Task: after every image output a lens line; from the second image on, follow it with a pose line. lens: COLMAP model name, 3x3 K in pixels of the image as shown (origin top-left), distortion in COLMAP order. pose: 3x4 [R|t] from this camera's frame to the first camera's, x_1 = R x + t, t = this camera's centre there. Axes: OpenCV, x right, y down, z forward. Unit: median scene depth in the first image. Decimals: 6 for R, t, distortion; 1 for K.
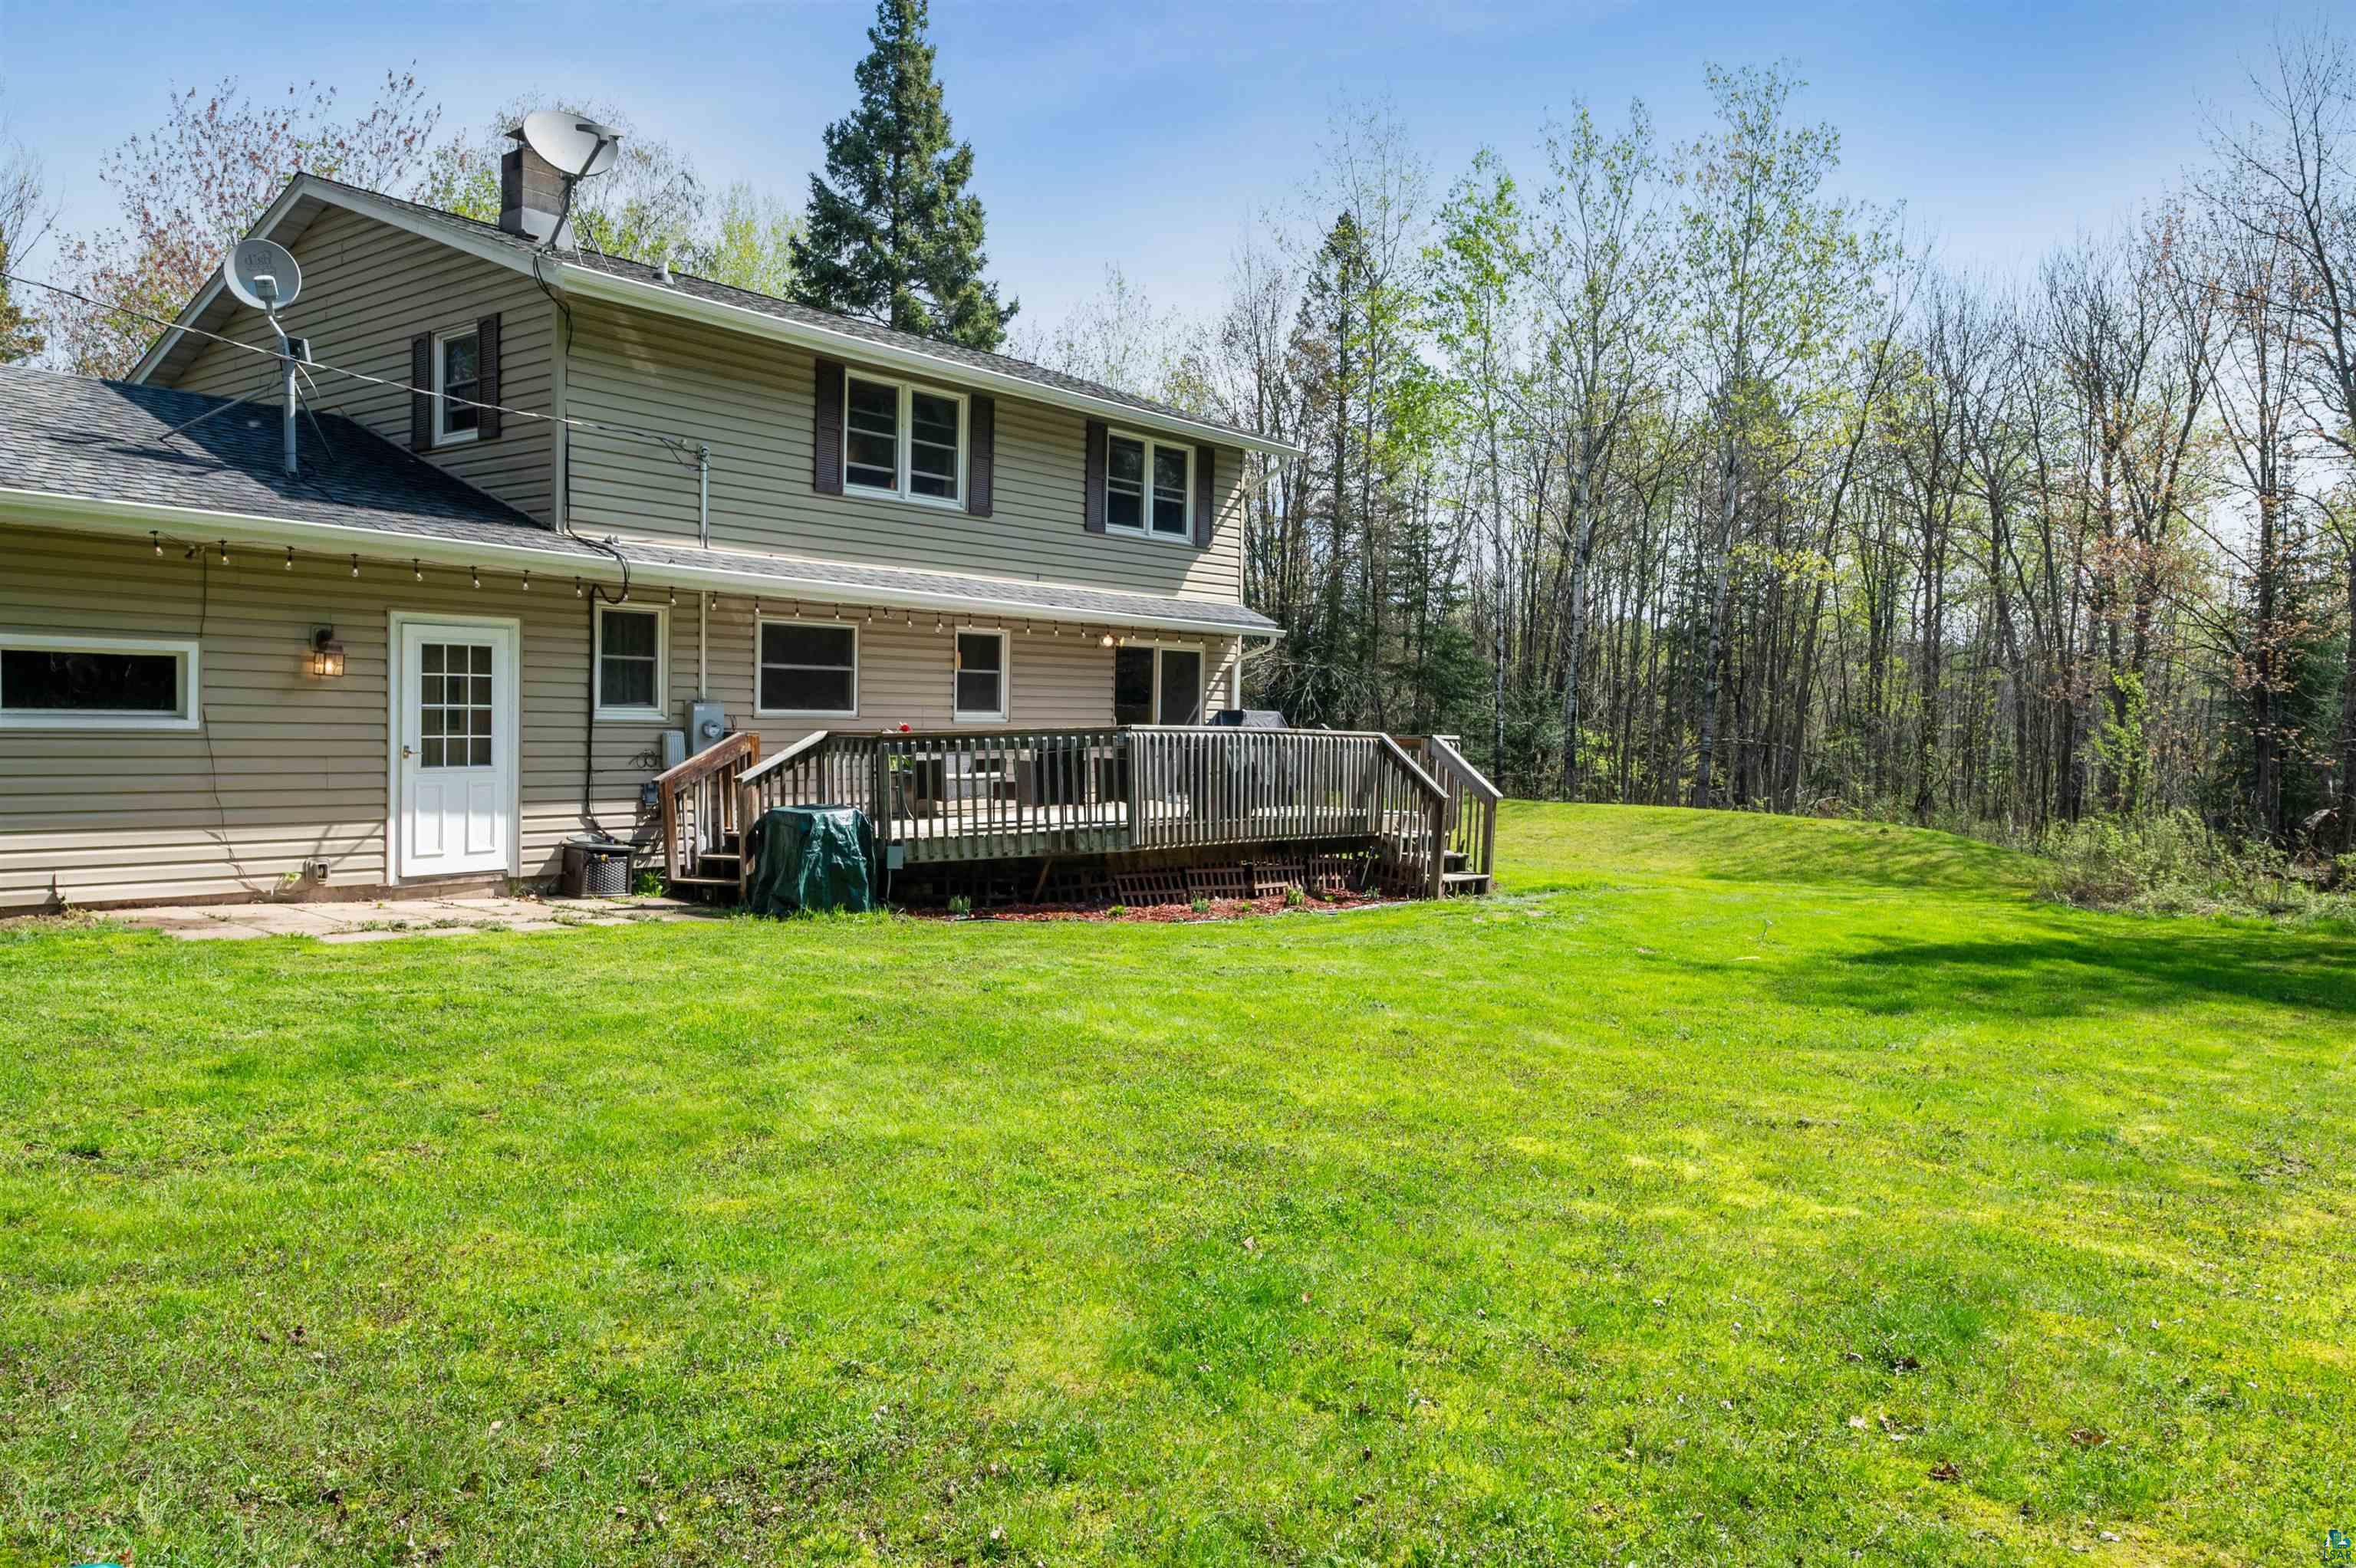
lens RADIAL K [[1657.4, 0, 1180.8], [0, 1657.4, 775.1], [0, 0, 1]] dist [0.004942, 0.001018]
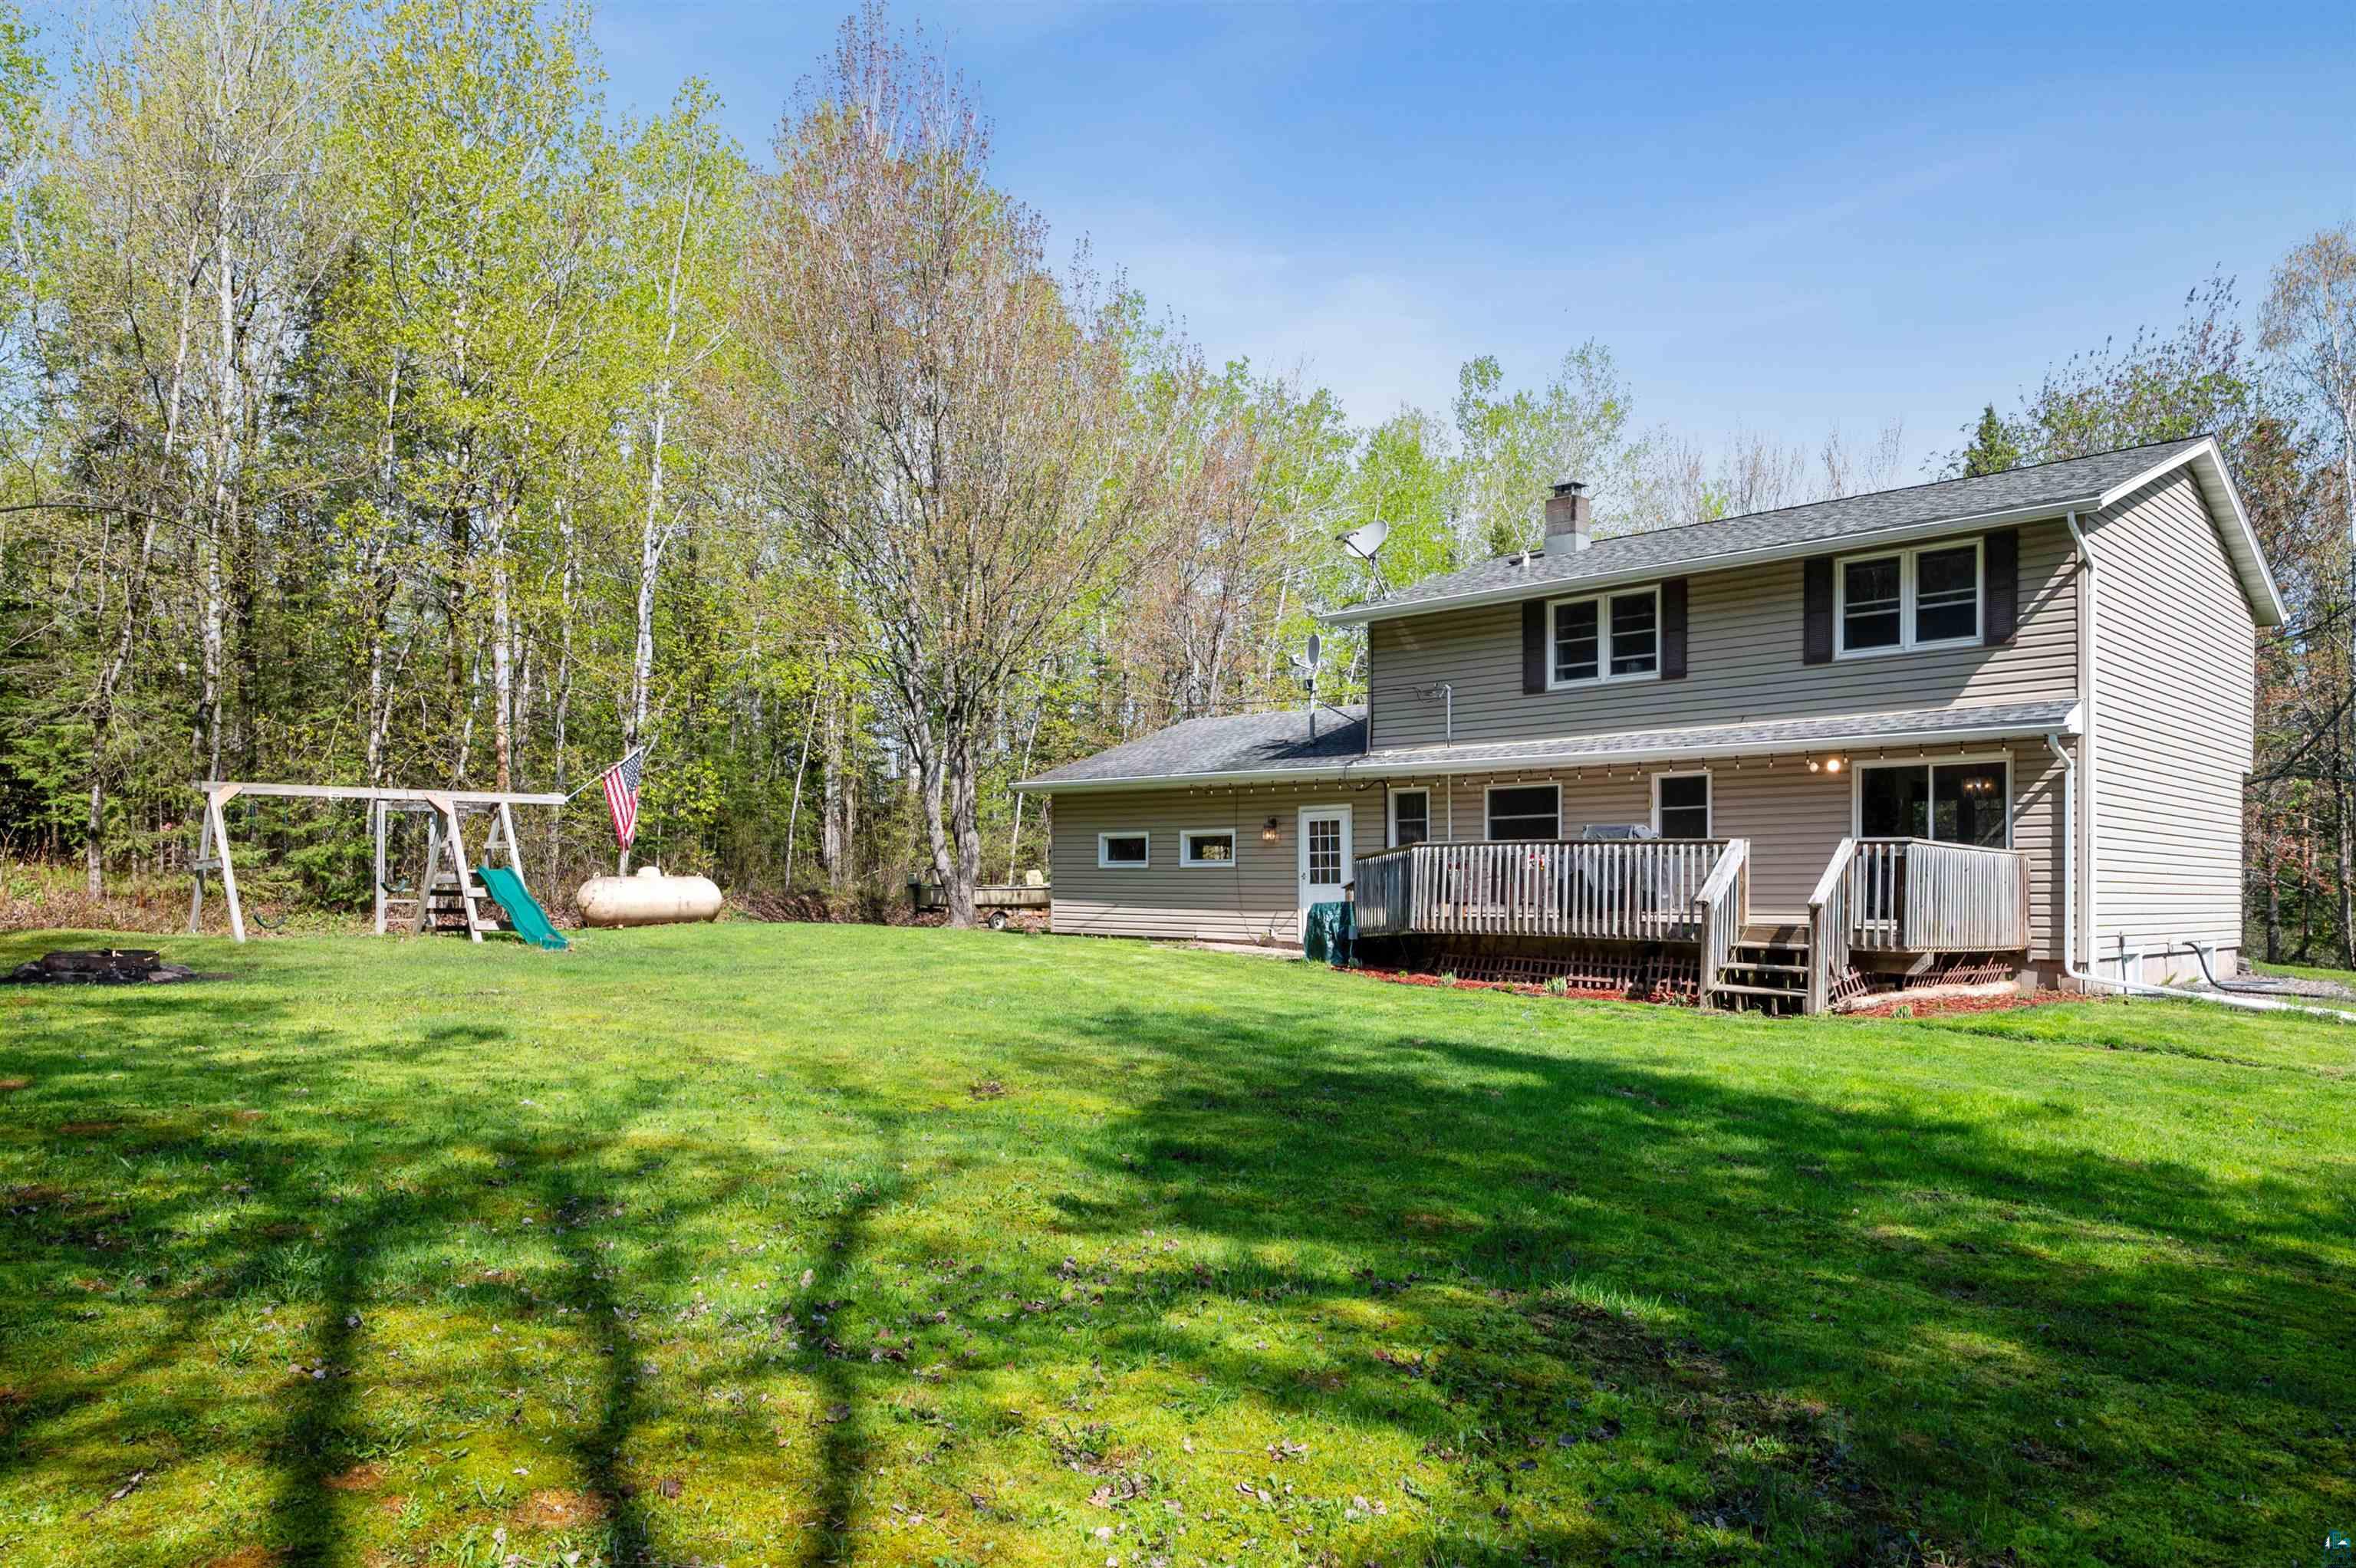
lens RADIAL K [[1657.4, 0, 1180.3], [0, 1657.4, 791.4], [0, 0, 1]] dist [0.004942, 0.001018]
pose [[-0.120926, -0.070386, -0.990163, 1.170520], [-0.028426, 0.997319, -0.067423, 0.017395], [0.992254, 0.019993, -0.122602, 0.836914]]
